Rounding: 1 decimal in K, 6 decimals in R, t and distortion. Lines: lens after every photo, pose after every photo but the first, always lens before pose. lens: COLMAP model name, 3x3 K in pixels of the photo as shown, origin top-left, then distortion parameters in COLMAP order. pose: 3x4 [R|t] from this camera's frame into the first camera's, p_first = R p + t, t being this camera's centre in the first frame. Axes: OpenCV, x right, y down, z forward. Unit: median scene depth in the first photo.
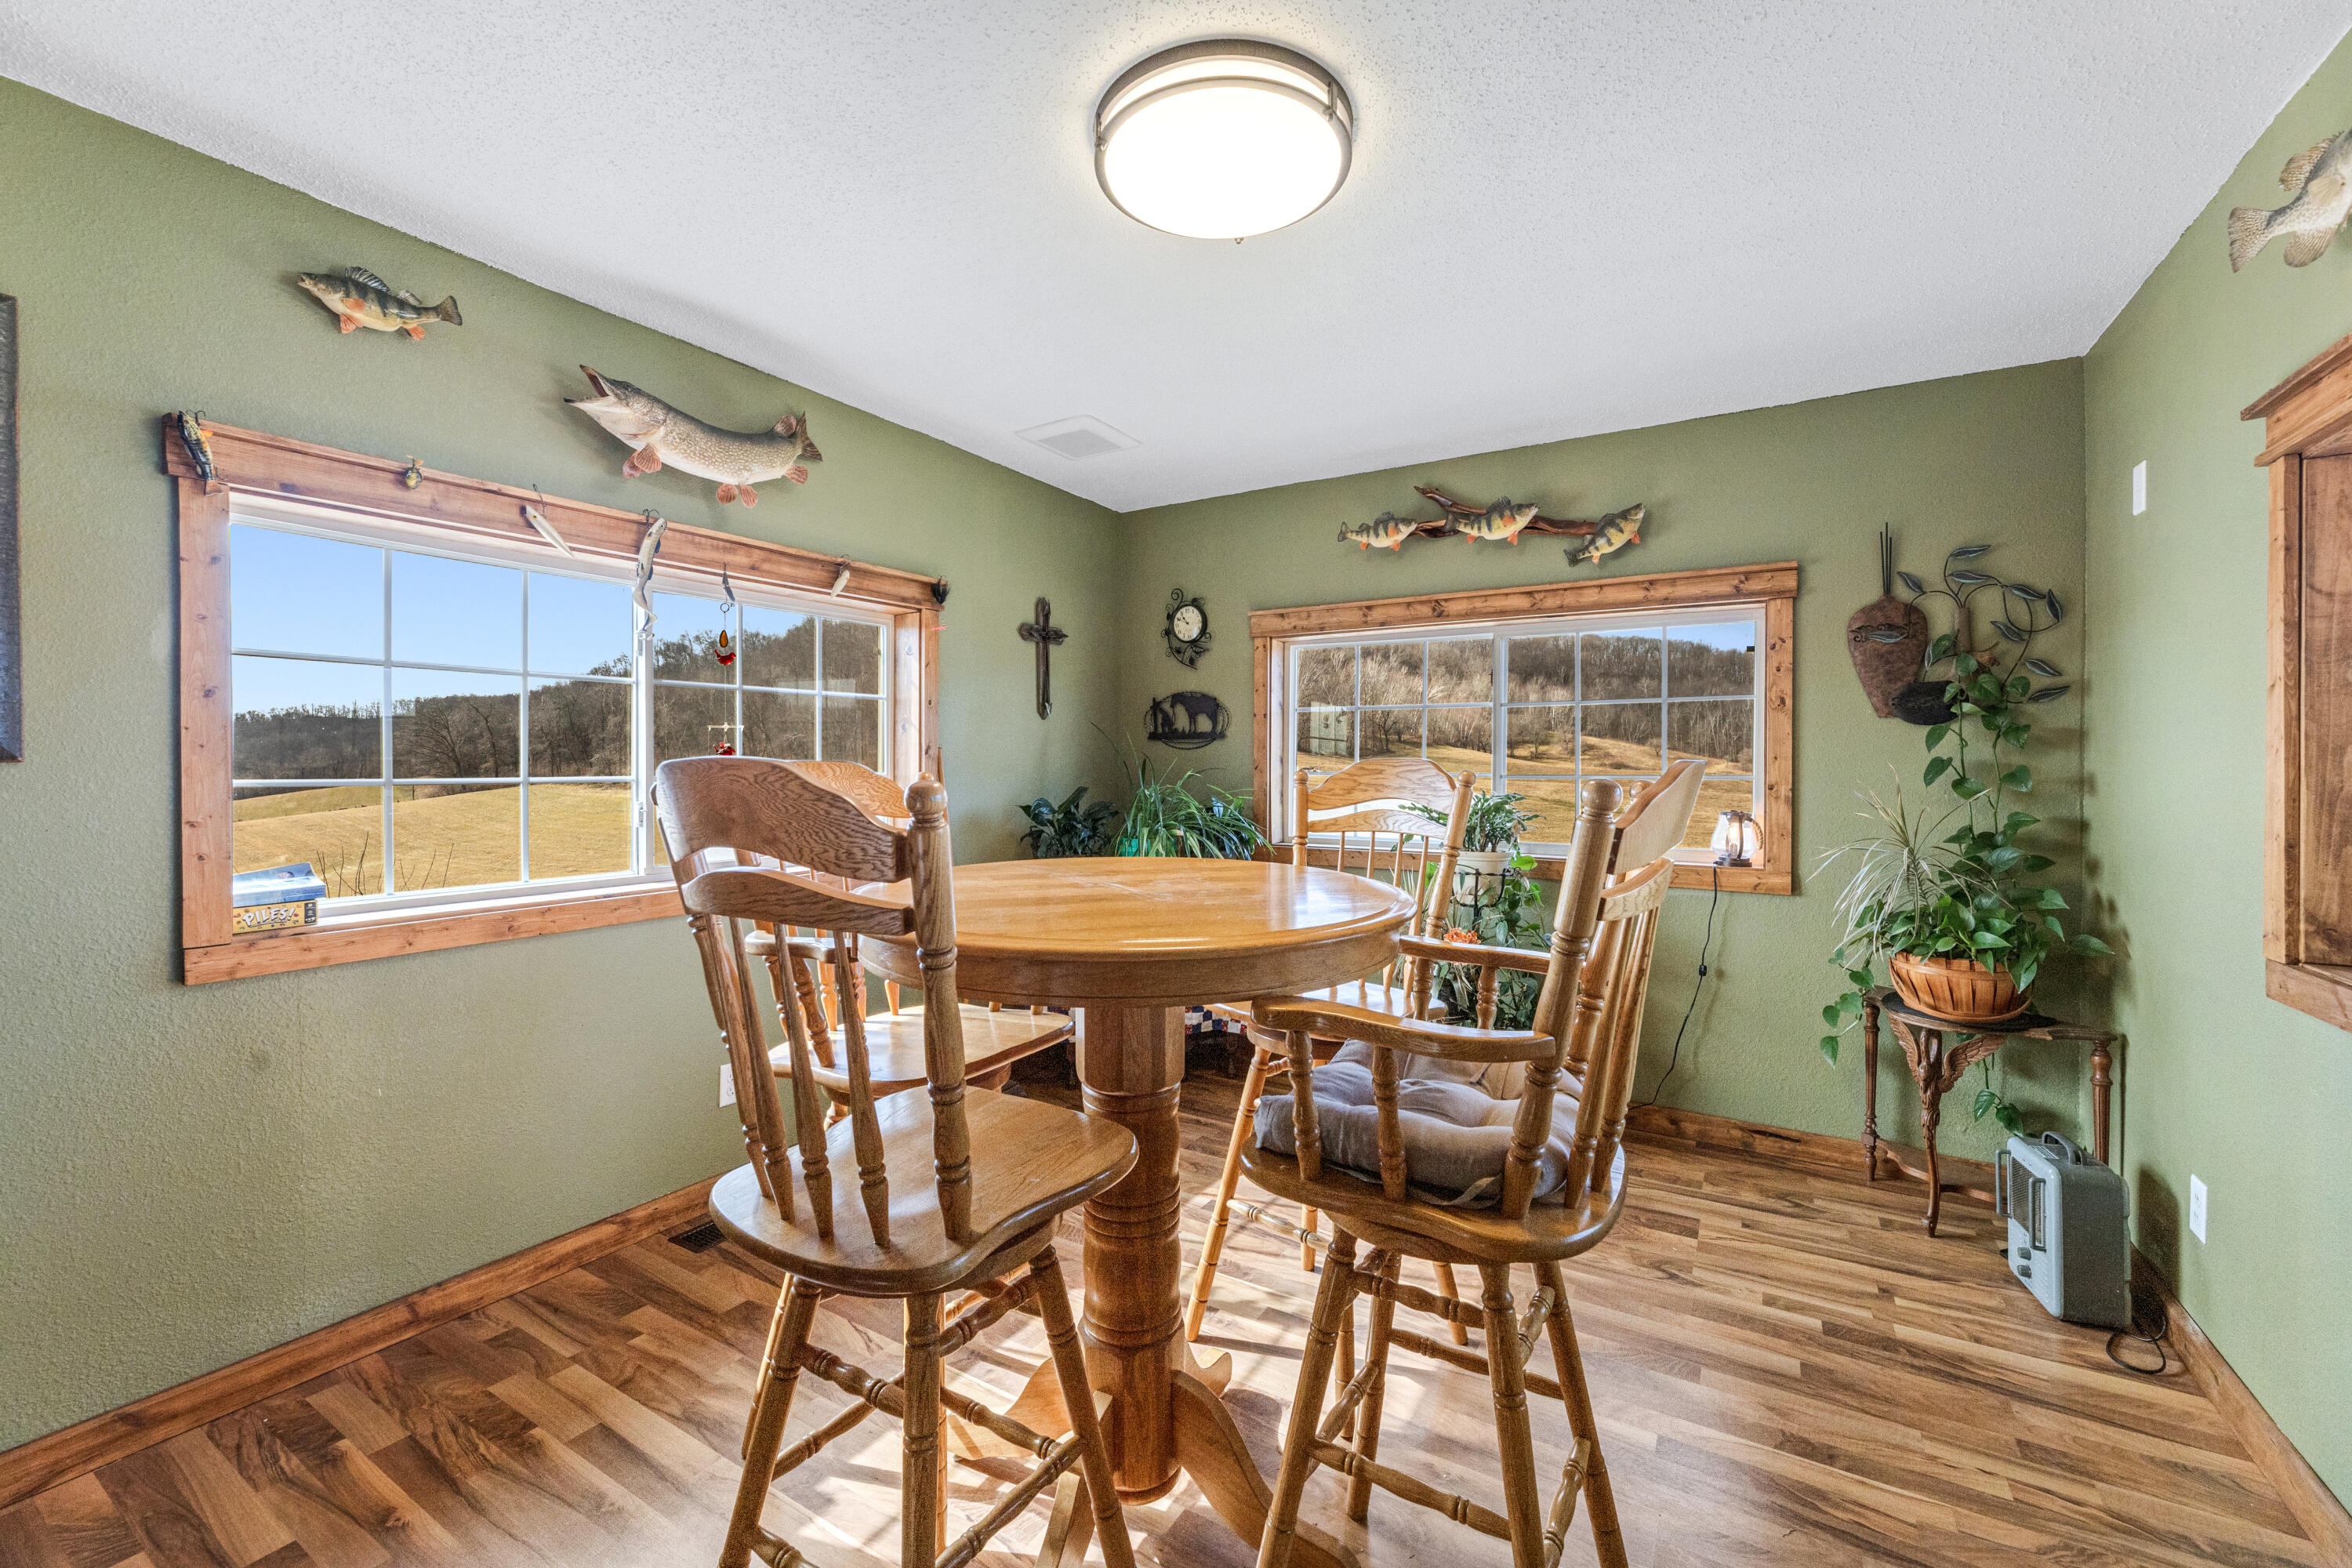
lens RADIAL K [[954.5, 0, 1175.7], [0, 954.5, 773.4], [0, 0, 1]] dist [0.000864, 0.000008]
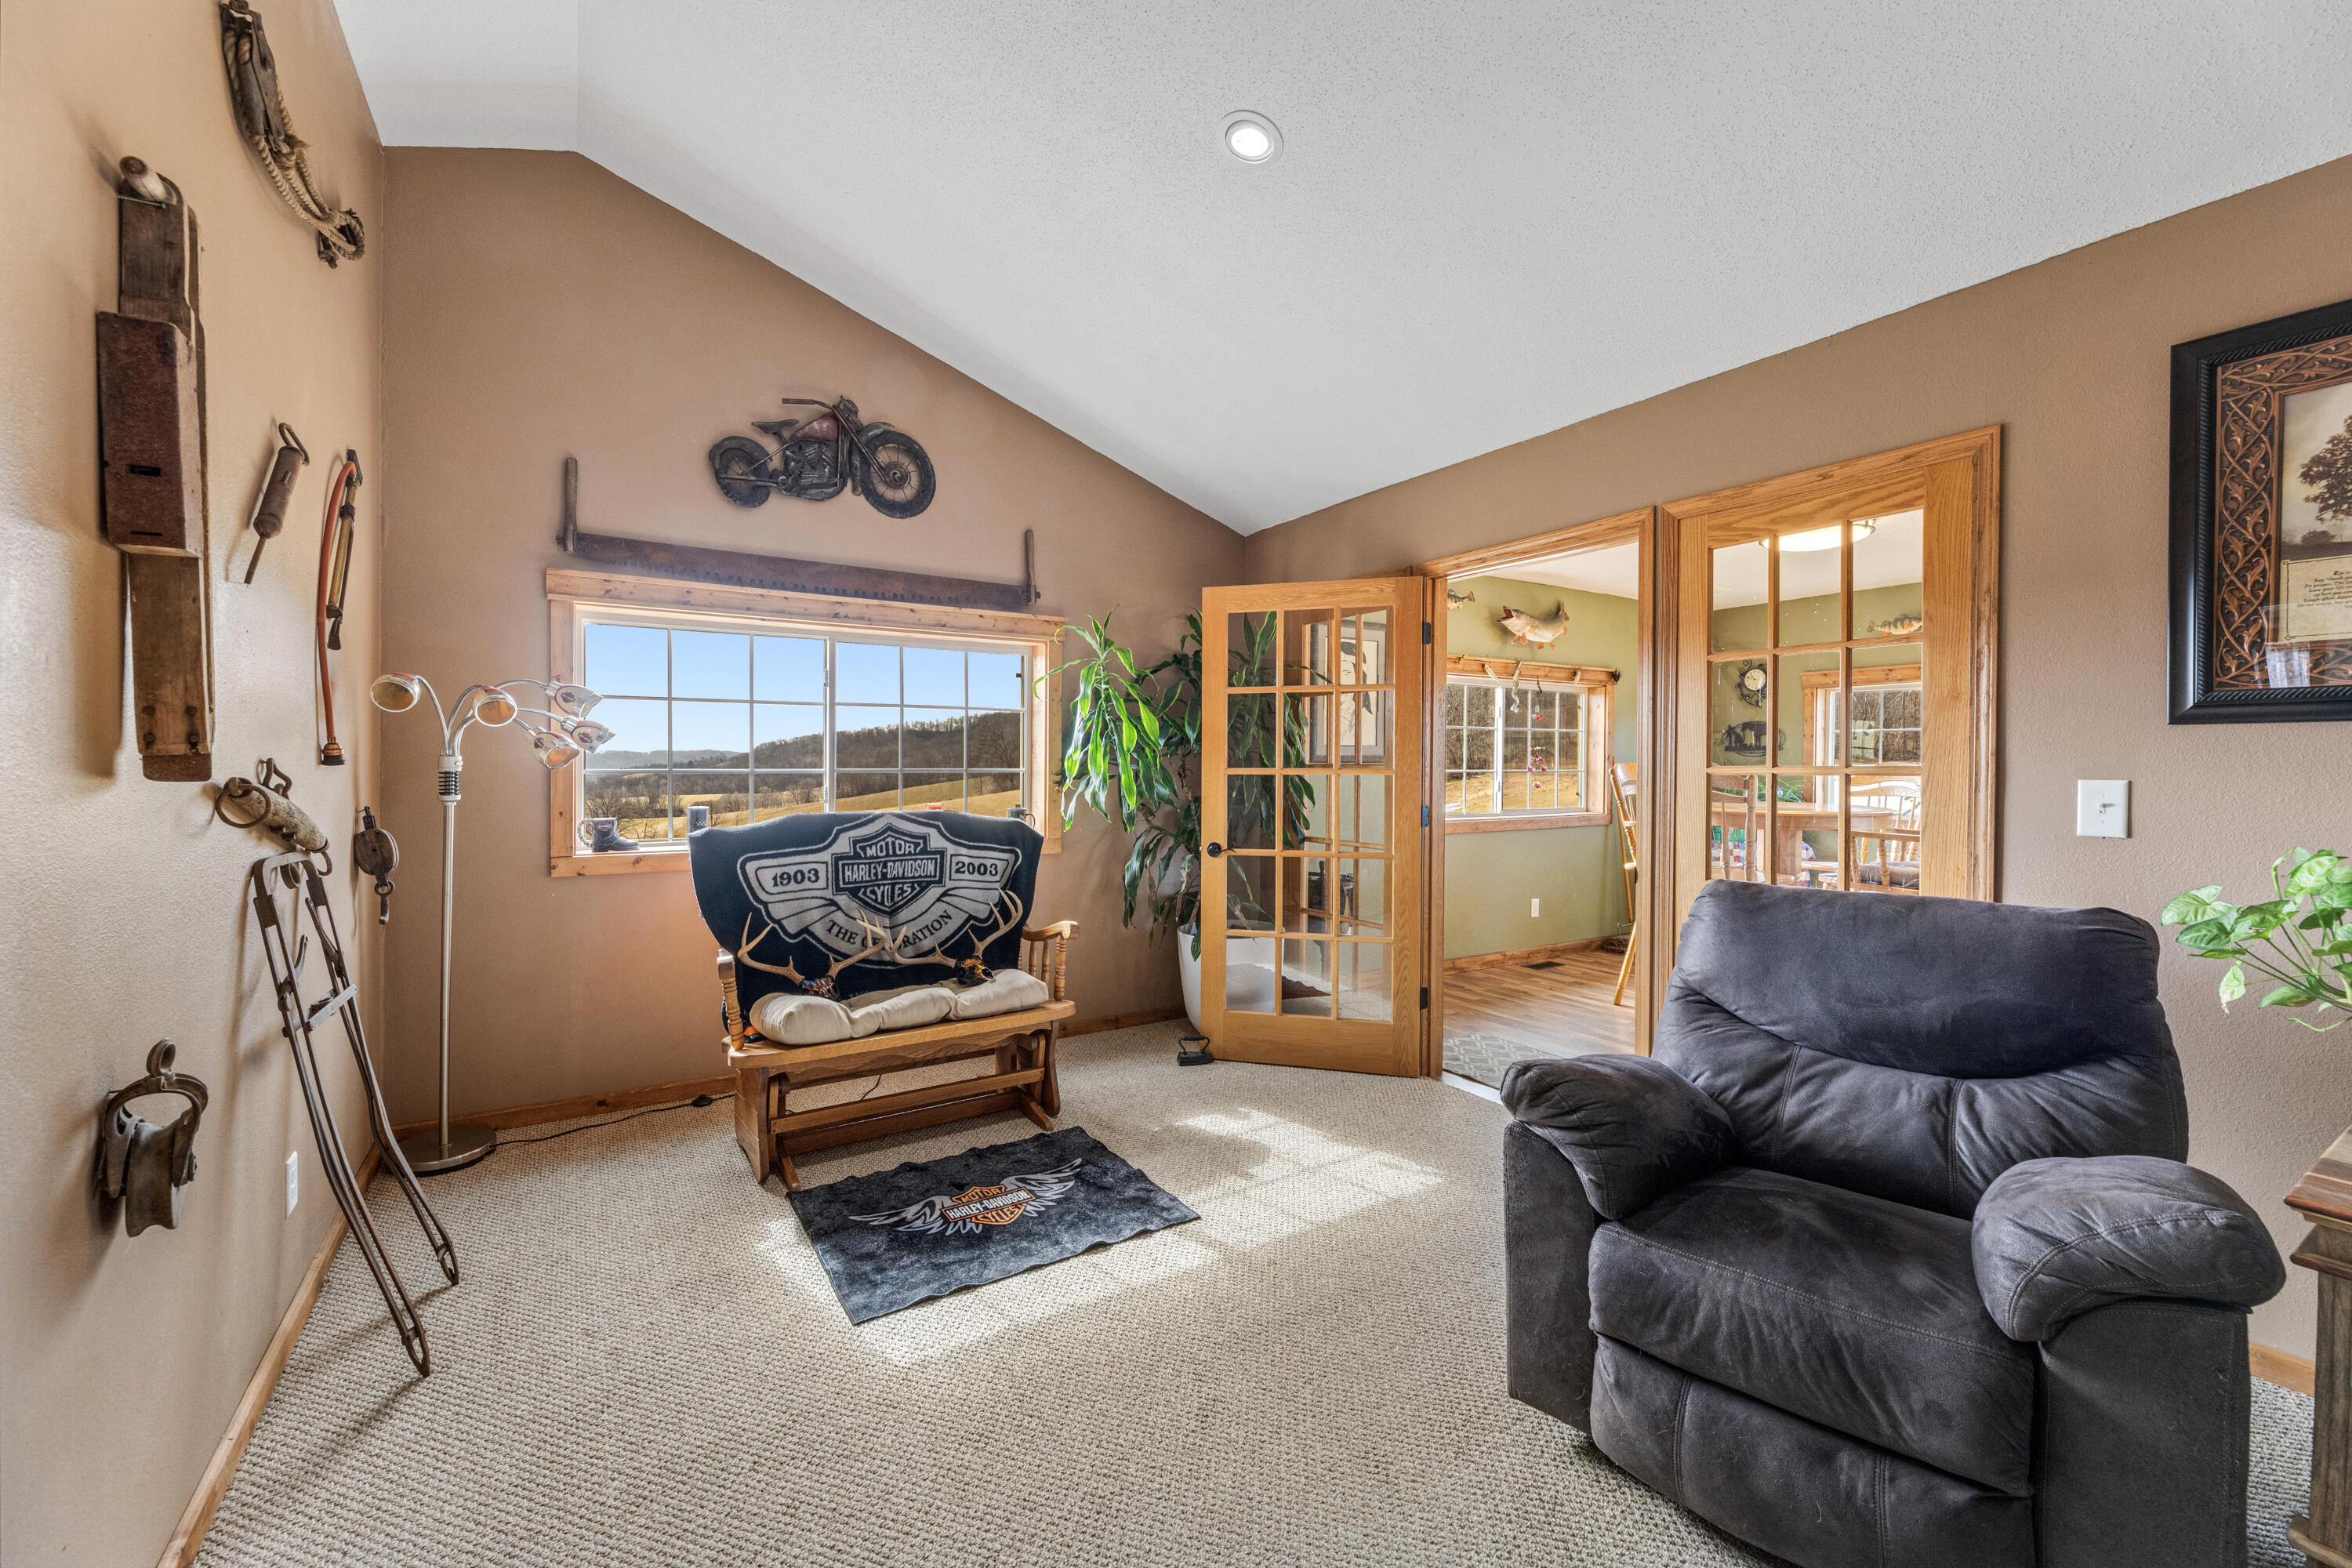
lens RADIAL K [[954.5, 0, 1173.2], [0, 954.5, 778.1], [0, 0, 1]] dist [0.000864, 0.000008]
pose [[0.897489, 0.007576, -0.440972, -0.183005], [-0.007228, 0.999971, 0.002470, 0.017293], [0.440978, 0.000970, 0.897517, -1.045634]]
